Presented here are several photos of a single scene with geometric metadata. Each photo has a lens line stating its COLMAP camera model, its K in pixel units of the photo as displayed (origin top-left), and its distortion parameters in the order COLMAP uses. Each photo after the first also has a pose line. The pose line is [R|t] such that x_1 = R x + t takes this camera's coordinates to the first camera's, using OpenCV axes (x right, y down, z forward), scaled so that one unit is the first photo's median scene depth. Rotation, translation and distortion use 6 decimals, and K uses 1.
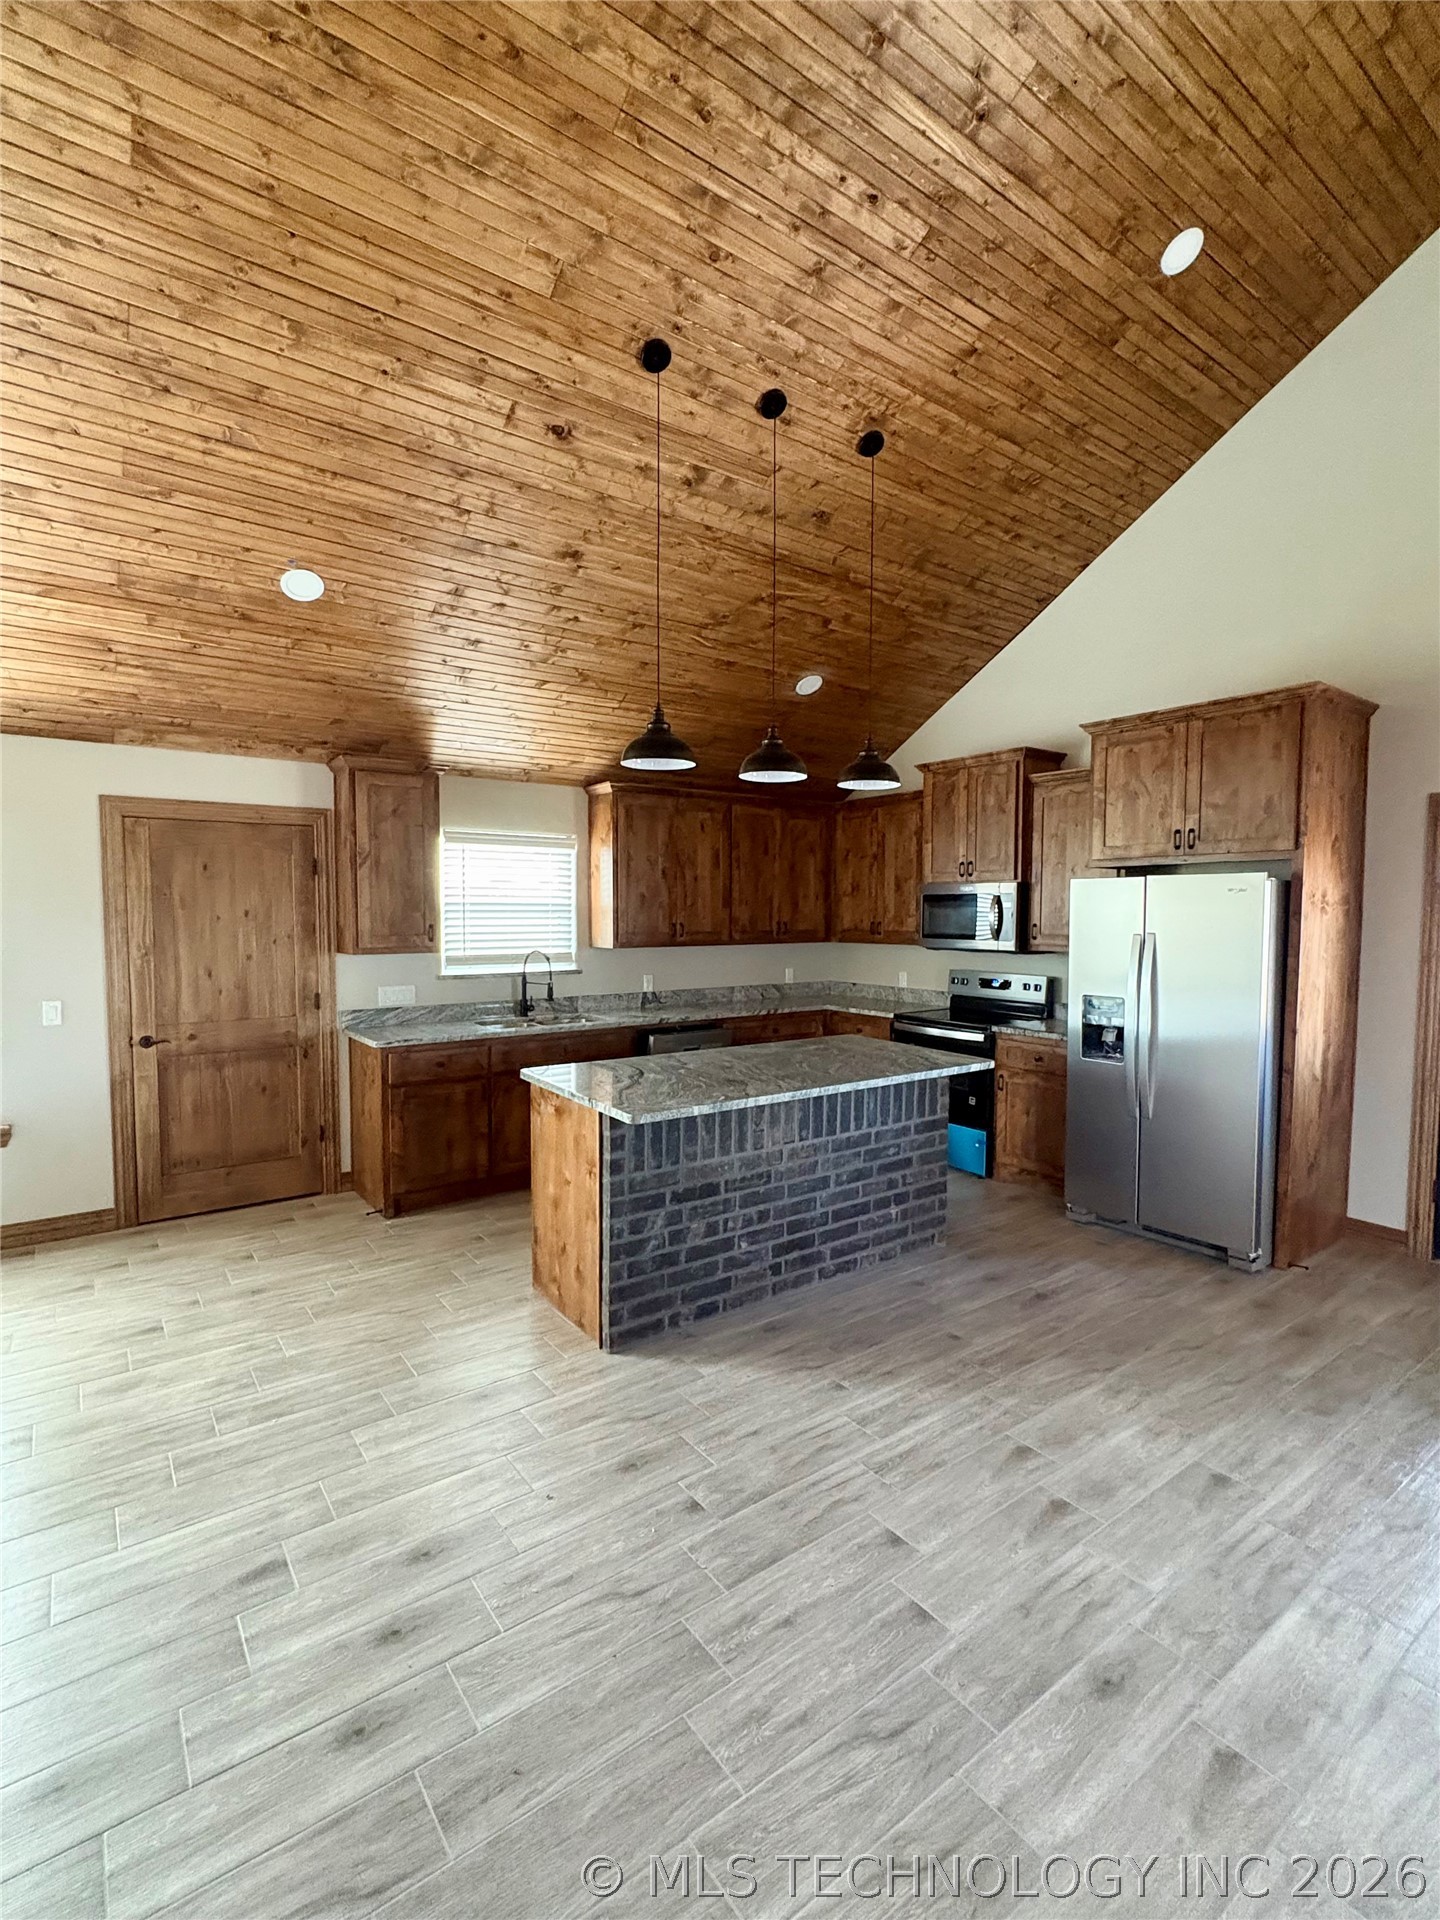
lens RADIAL K [[887.8, 0, 718.0], [0, 887.8, 959.5], [0, 0, 1]] dist [0.000057, -0.000456]
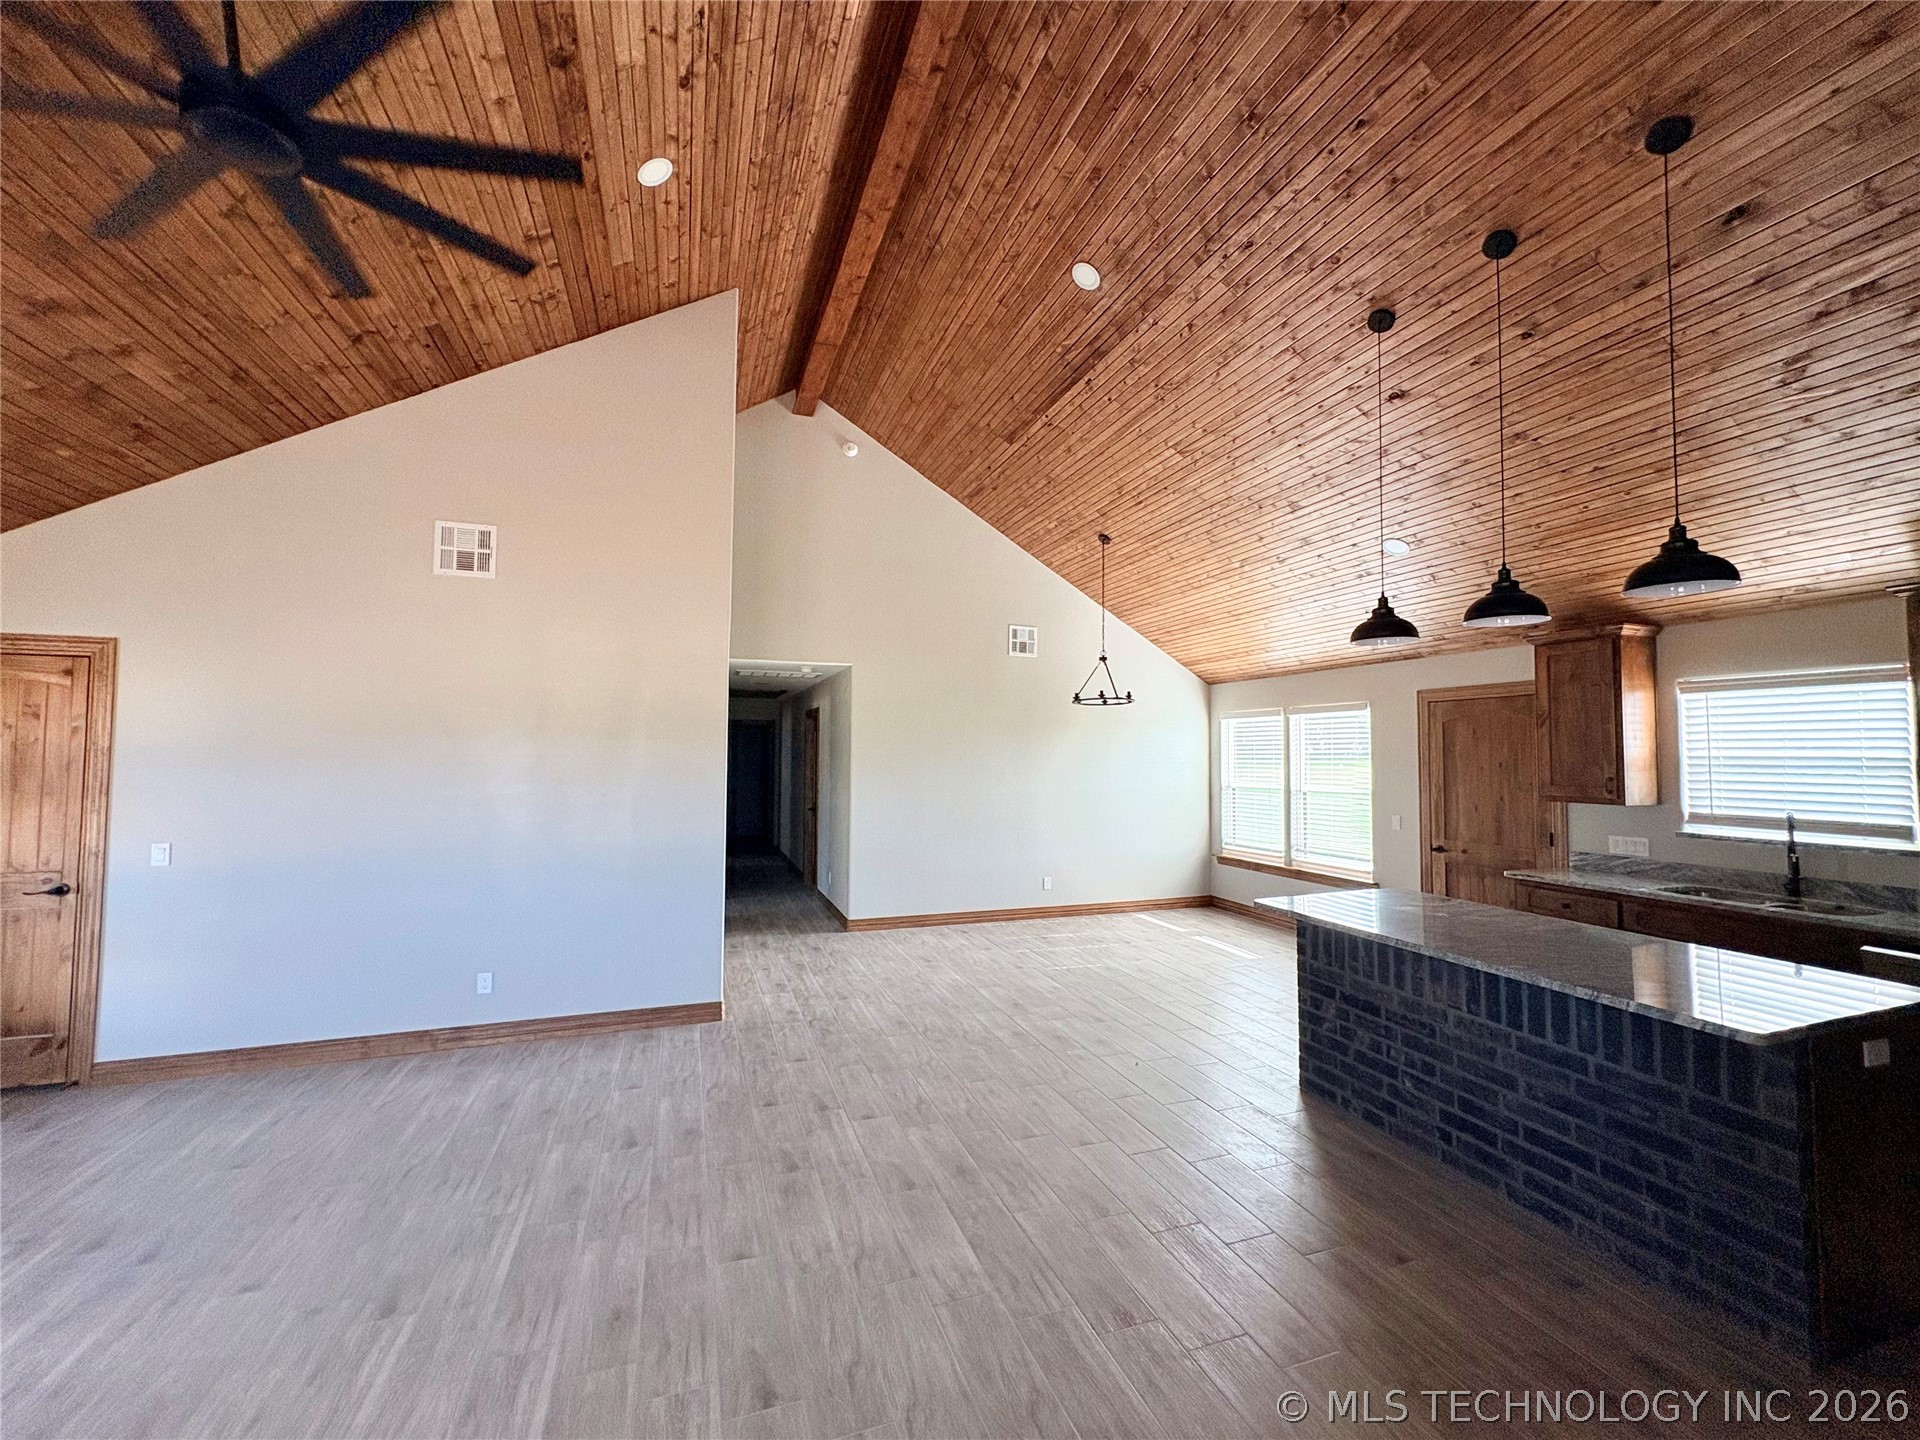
lens RADIAL K [[764.0, 0, 960.5], [0, 764.0, 721.0], [0, 0, 1]] dist [0.000058, -0.000054]
pose [[-0.281899, -0.047037, -0.958290, 1.043408], [-0.061068, 0.997652, -0.031005, -0.042974], [0.957499, 0.049780, -0.284109, 0.720662]]
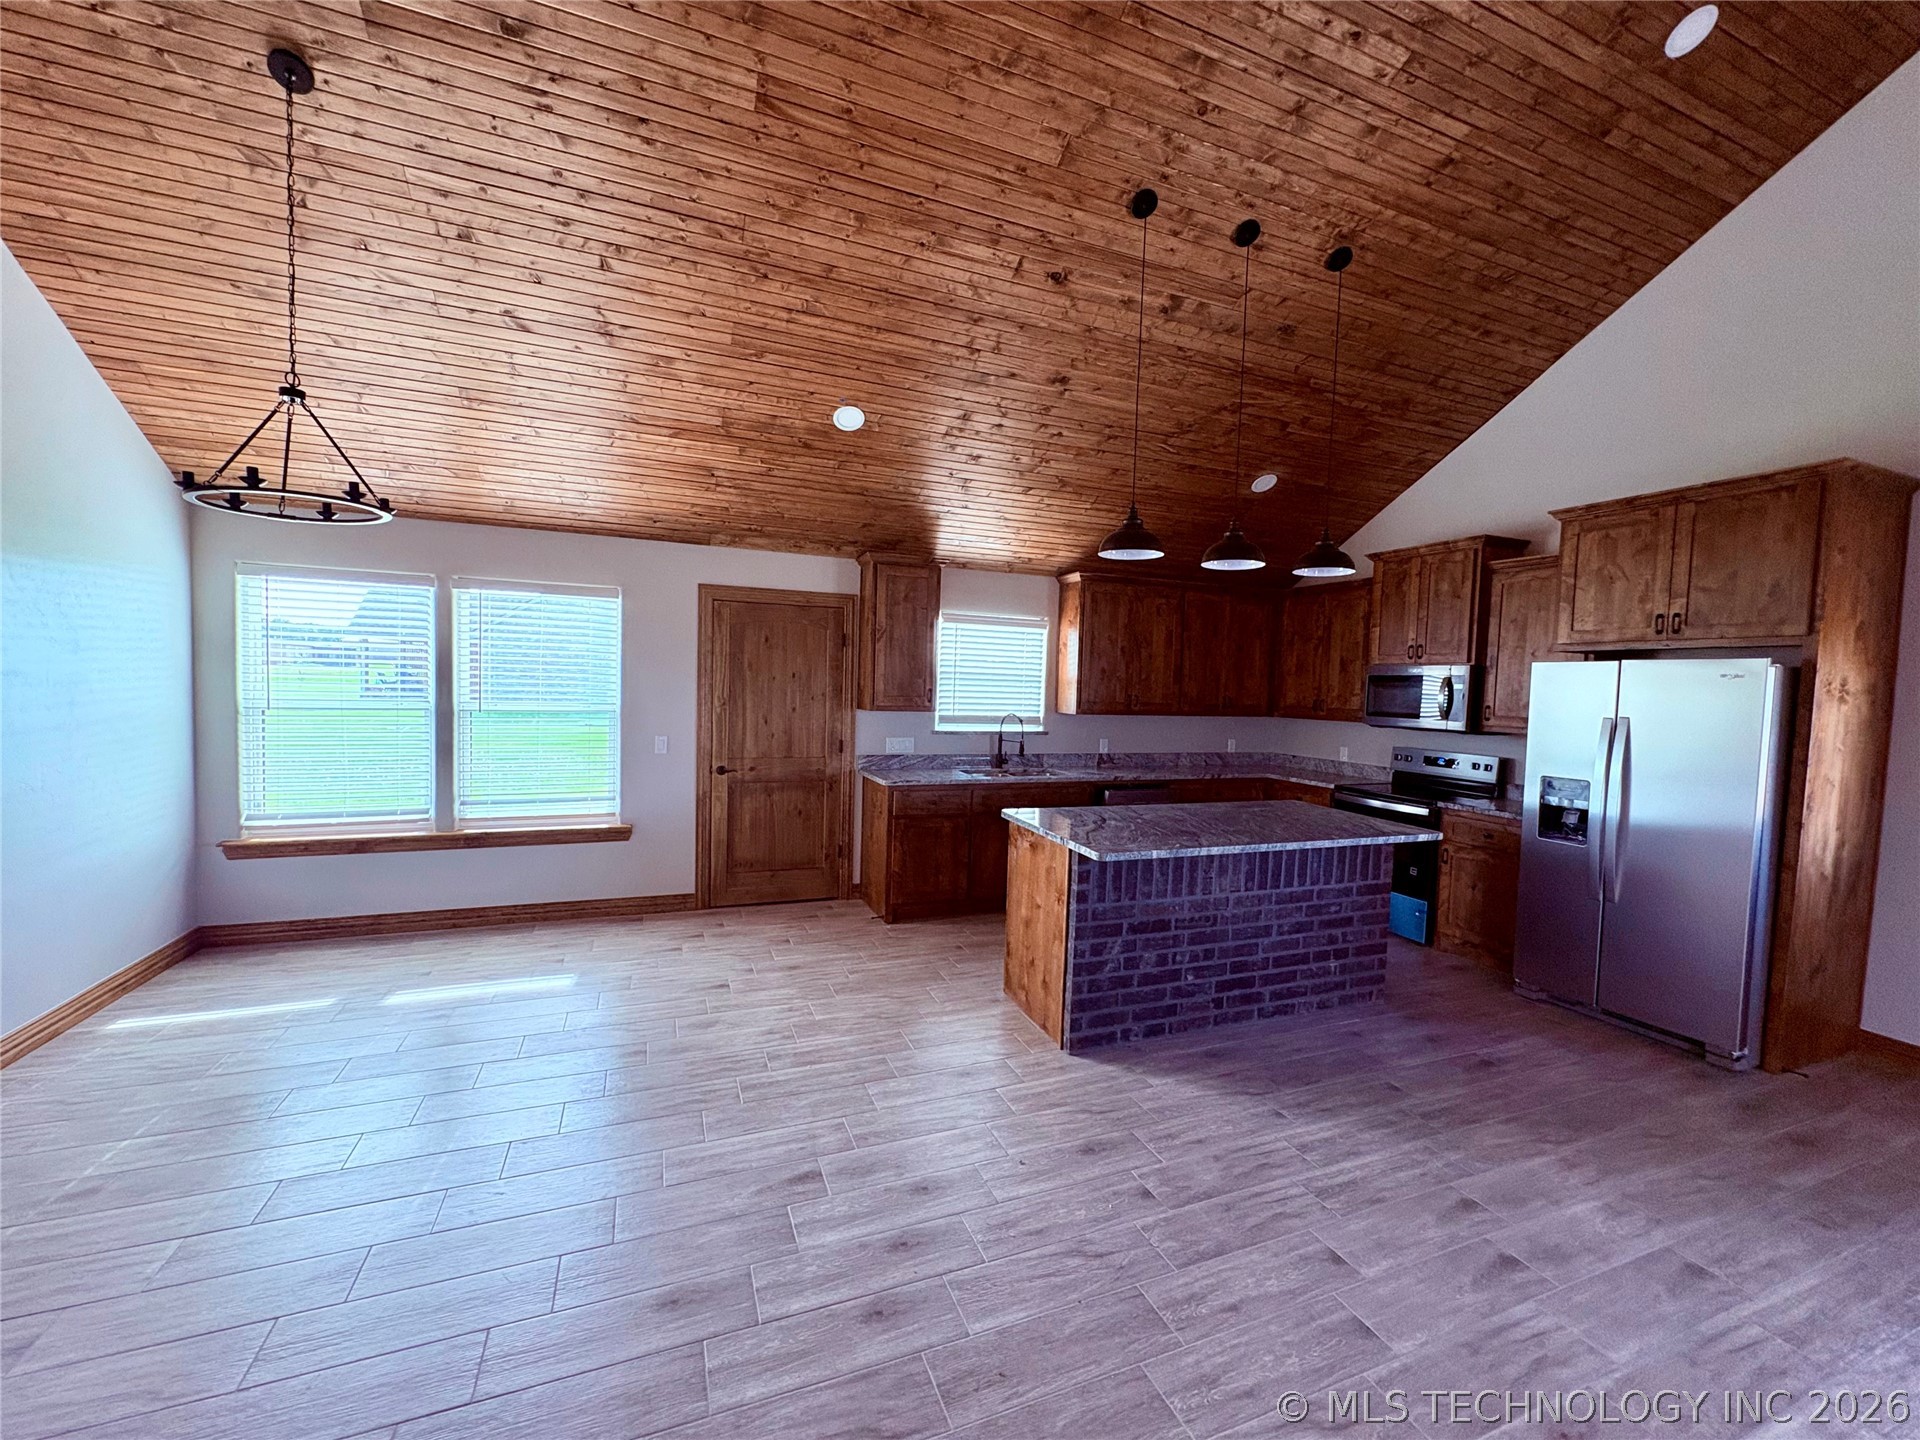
lens RADIAL K [[764.0, 0, 959.8], [0, 764.0, 722.4], [0, 0, 1]] dist [0.000058, -0.000054]
pose [[0.968254, 0.040552, -0.246655, -0.027696], [-0.042556, 0.999090, -0.002798, 0.011758], [0.246317, 0.013206, 0.969099, -0.020216]]
